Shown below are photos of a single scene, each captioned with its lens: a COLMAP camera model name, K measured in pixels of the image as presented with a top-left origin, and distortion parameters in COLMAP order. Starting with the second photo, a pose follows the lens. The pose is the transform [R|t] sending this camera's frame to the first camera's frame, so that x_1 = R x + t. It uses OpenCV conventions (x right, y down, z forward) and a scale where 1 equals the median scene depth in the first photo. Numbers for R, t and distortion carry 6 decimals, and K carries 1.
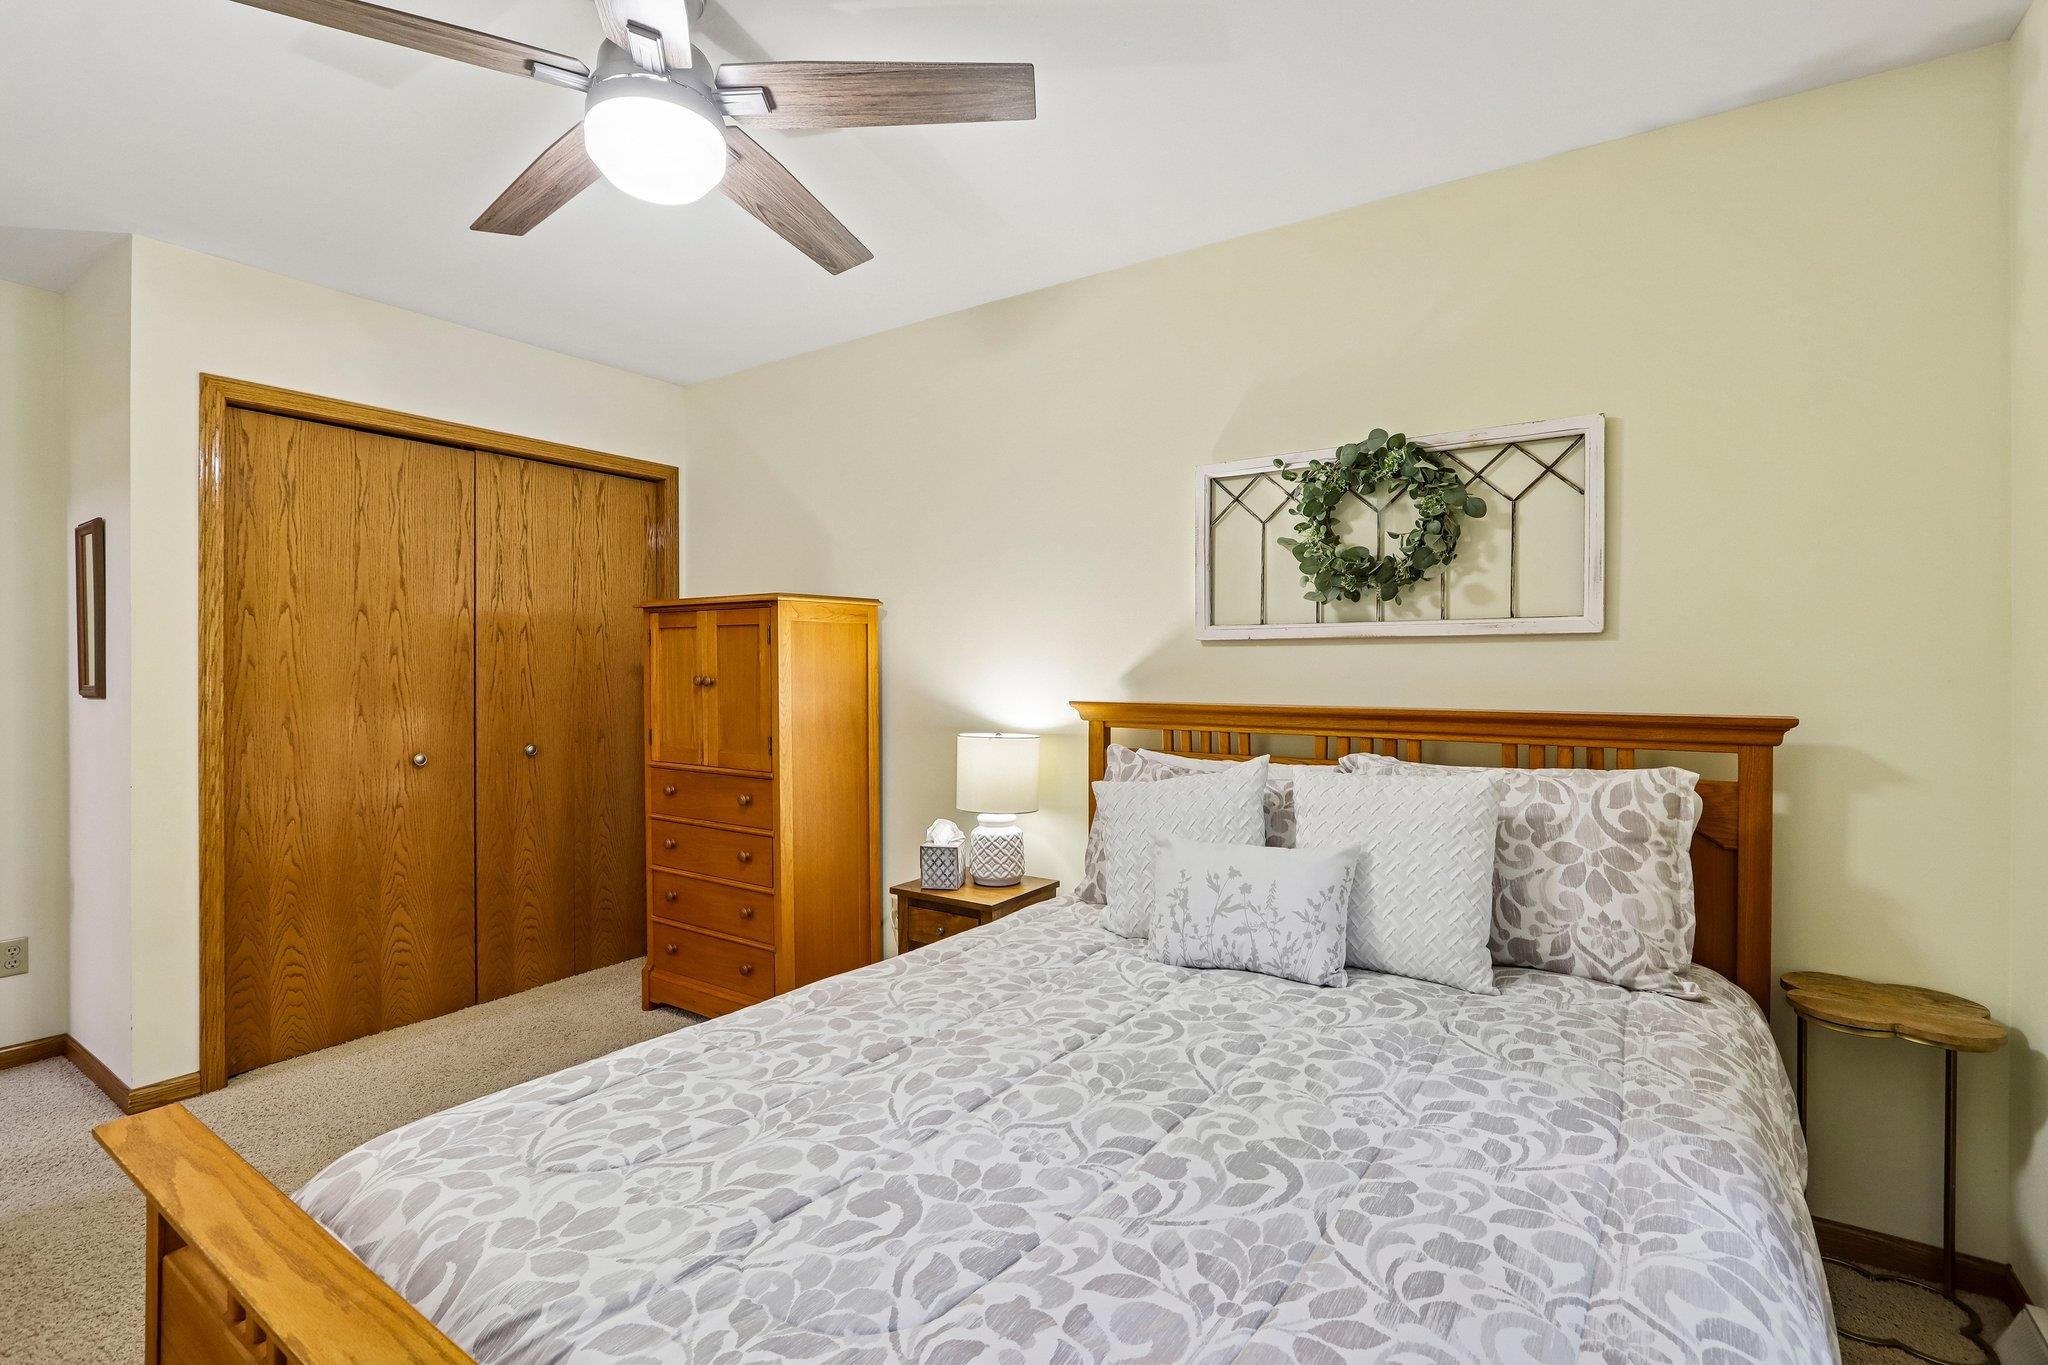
lens RADIAL K [[952.3, 0, 1023.2], [0, 952.3, 667.8], [0, 0, 1]] dist [-0.028390, 0.008797]
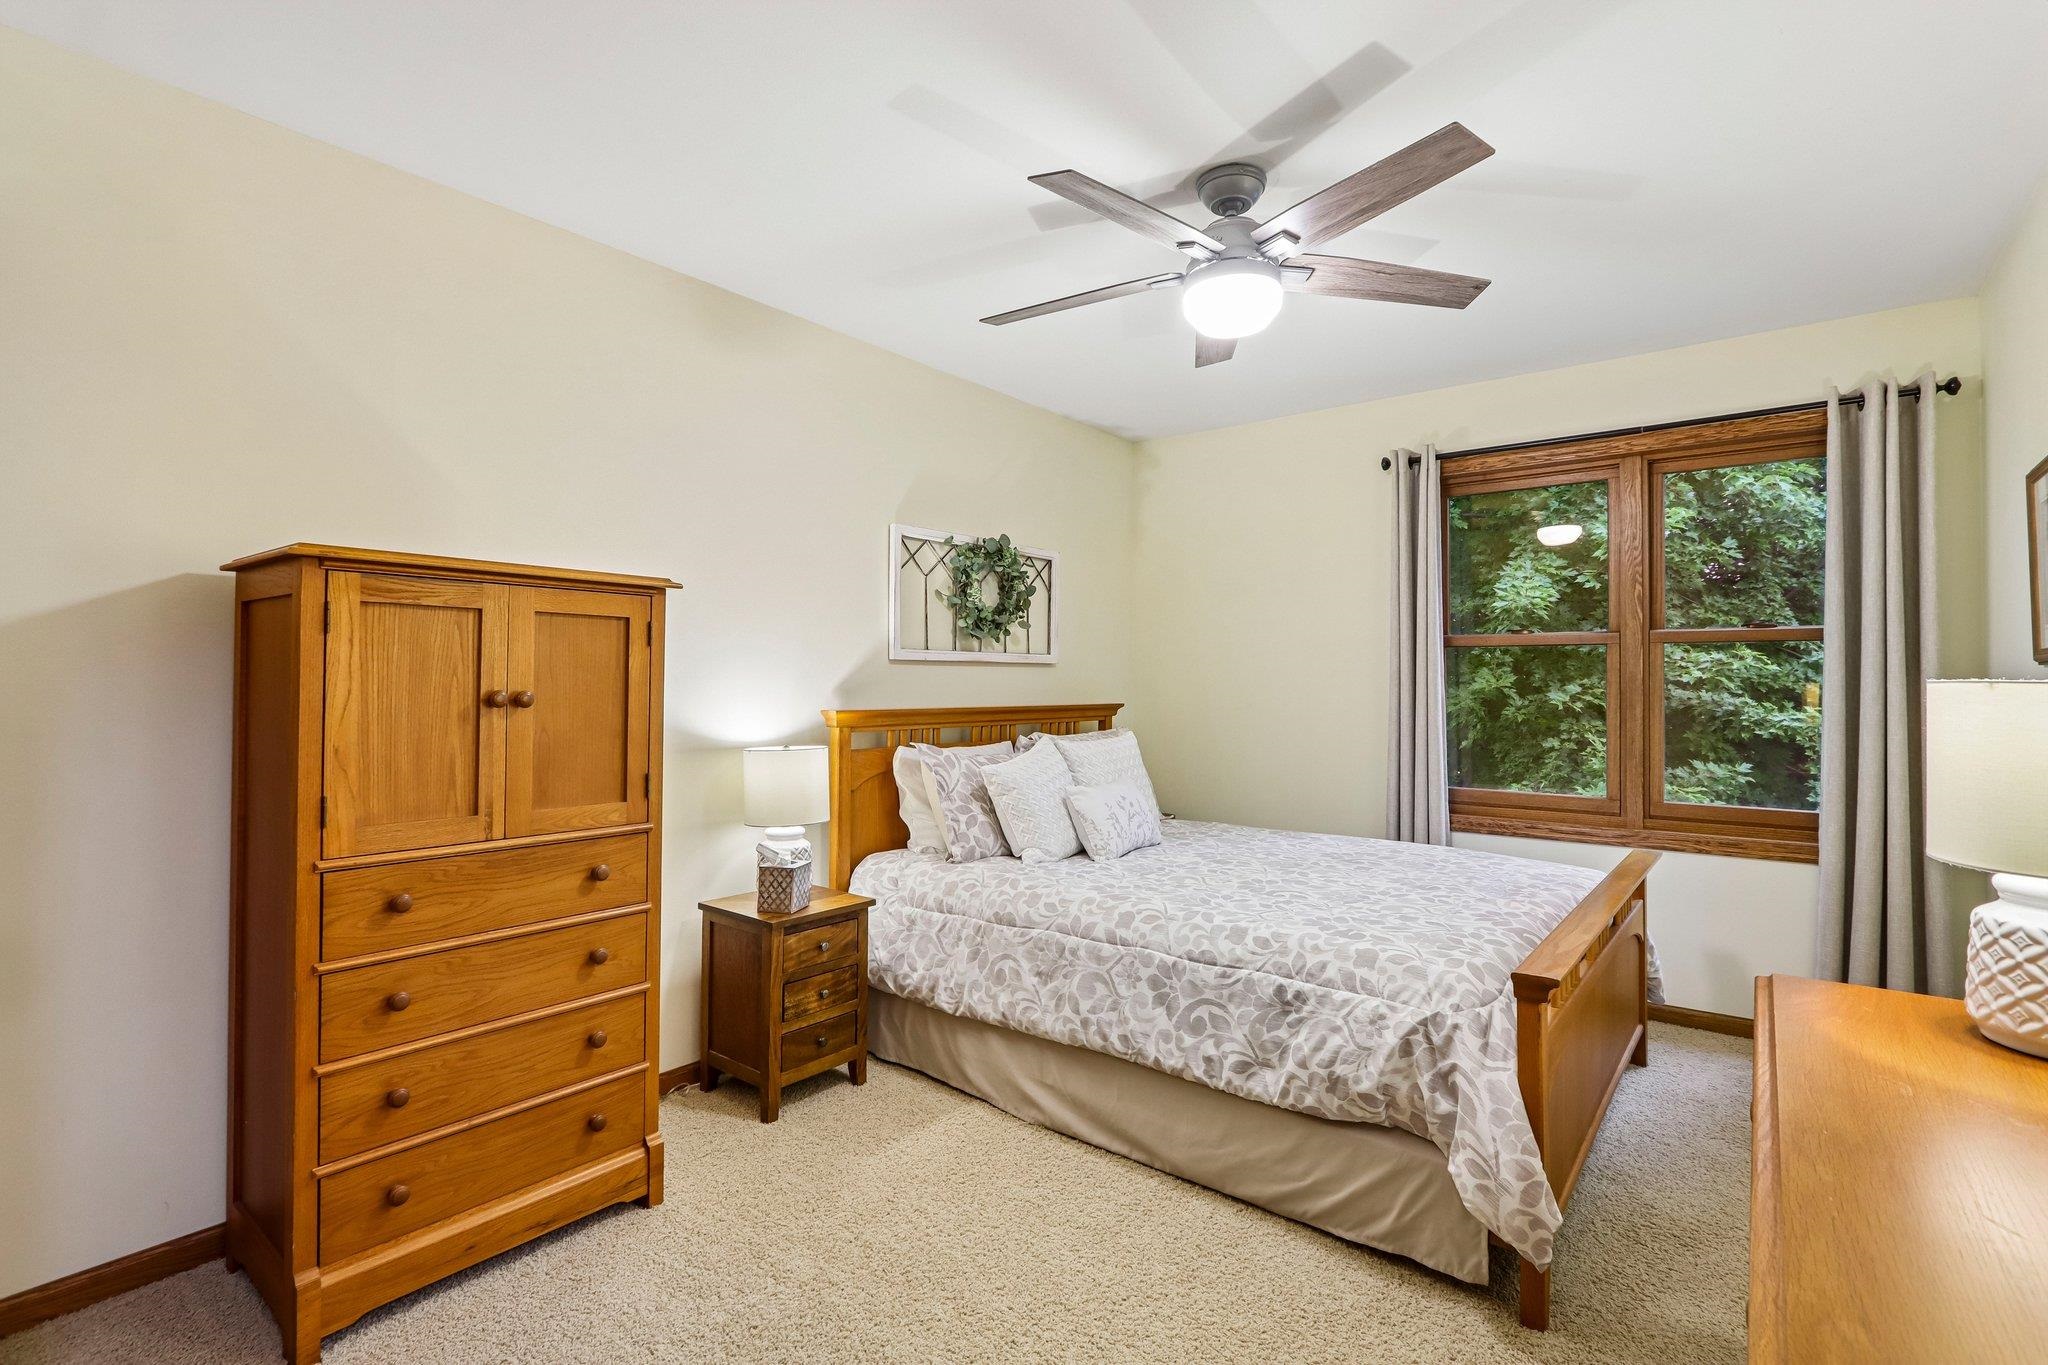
lens RADIAL K [[952.3, 0, 1023.2], [0, 952.3, 667.8], [0, 0, 1]] dist [-0.028390, 0.008797]
pose [[0.069067, 0.019151, 0.997428, -1.138470], [0.000456, 0.999815, -0.019228, 0.007591], [-0.997612, 0.001783, 0.069045, 0.781332]]
